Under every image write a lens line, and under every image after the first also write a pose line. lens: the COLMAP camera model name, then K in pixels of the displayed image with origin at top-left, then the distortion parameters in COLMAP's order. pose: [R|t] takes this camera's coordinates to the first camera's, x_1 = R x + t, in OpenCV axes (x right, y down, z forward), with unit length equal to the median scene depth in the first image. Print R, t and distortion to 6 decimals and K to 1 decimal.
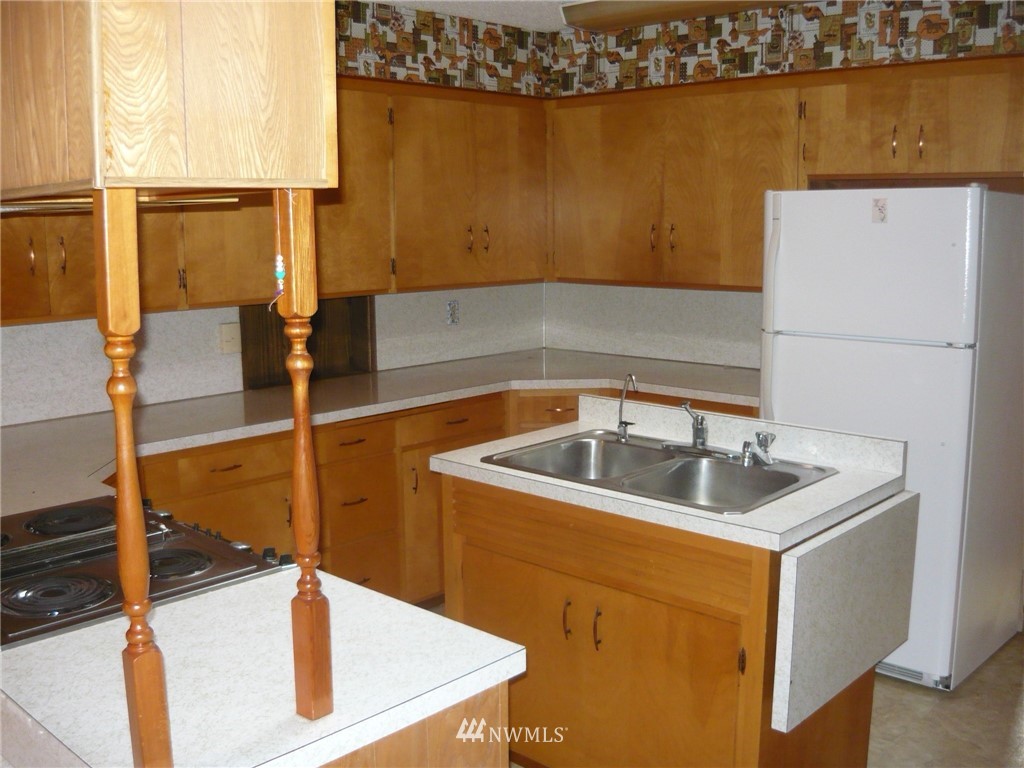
lens RADIAL K [[1032.4, 0, 512.0], [0, 1032.4, 384.0], [0, 0, 1]] dist [-0.150096, 0.053872]
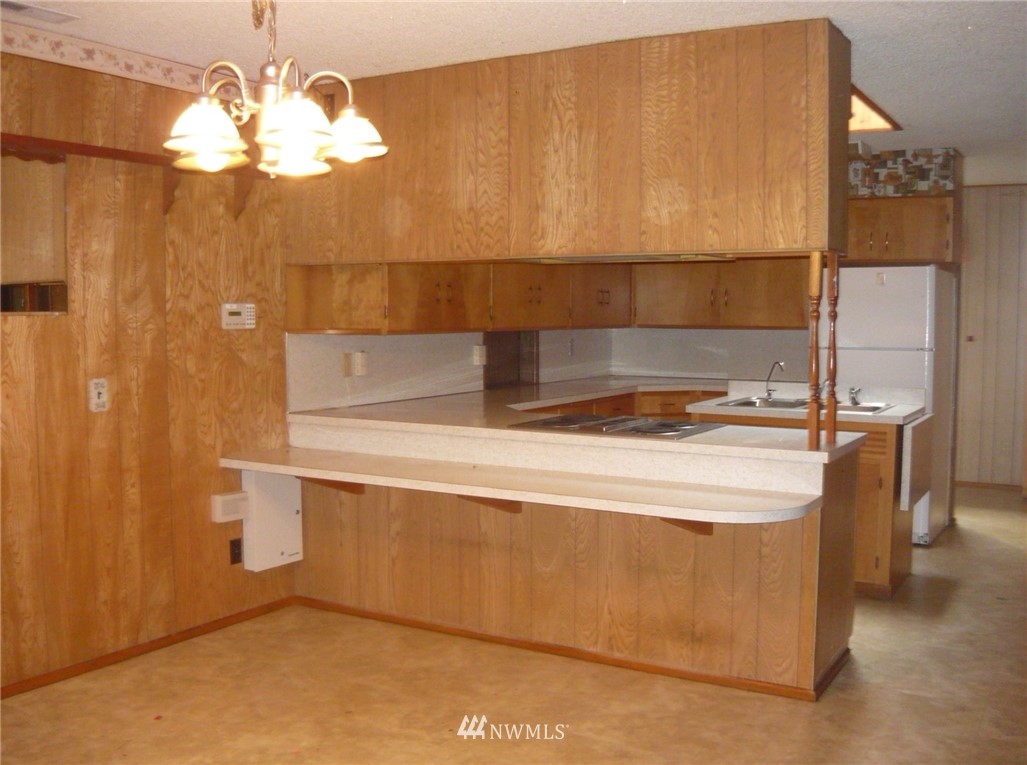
lens RADIAL K [[1035.5, 0, 513.5], [0, 1035.5, 382.5], [0, 0, 1]] dist [-0.150096, 0.053872]
pose [[0.976493, -0.001679, 0.215541, -0.637358], [0.020830, 0.996025, -0.086610, 0.151211], [-0.214538, 0.089063, 0.972646, -0.596185]]
